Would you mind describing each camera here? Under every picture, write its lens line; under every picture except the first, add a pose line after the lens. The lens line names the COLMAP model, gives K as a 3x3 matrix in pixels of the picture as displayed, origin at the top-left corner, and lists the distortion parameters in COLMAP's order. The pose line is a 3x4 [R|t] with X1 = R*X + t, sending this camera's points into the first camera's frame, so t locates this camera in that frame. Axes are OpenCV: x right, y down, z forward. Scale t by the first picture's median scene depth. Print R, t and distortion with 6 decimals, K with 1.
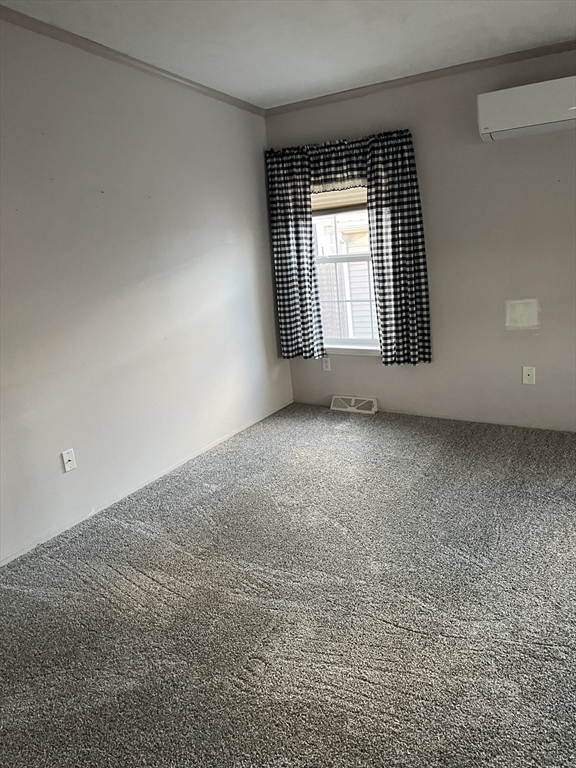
lens RADIAL K [[581.3, 0, 283.4], [0, 581.3, 387.0], [0, 0, 1]] dist [0.075892, -0.089083]
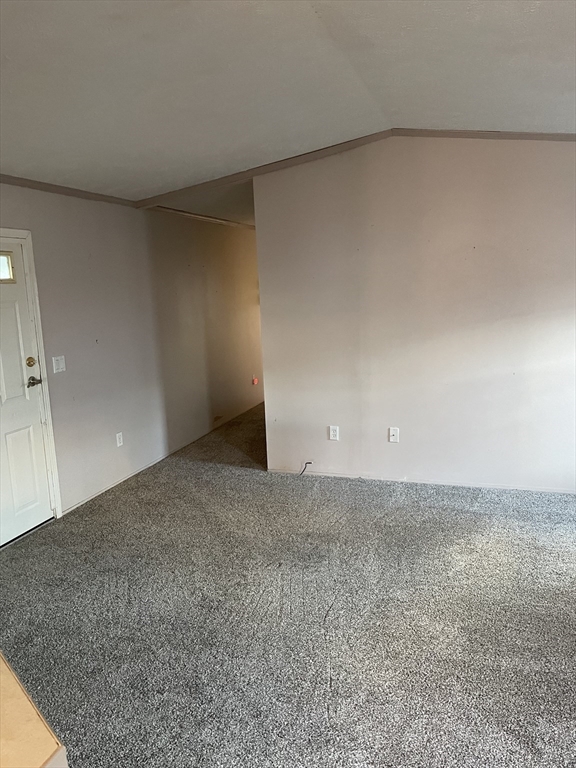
lens RADIAL K [[581.3, 0, 288.2], [0, 581.3, 383.3], [0, 0, 1]] dist [0.075892, -0.089083]
pose [[0.249293, 0.248375, -0.936036, 1.183456], [-0.251038, 0.950087, 0.185244, -0.263540], [0.935325, 0.188801, 0.299202, 0.430022]]
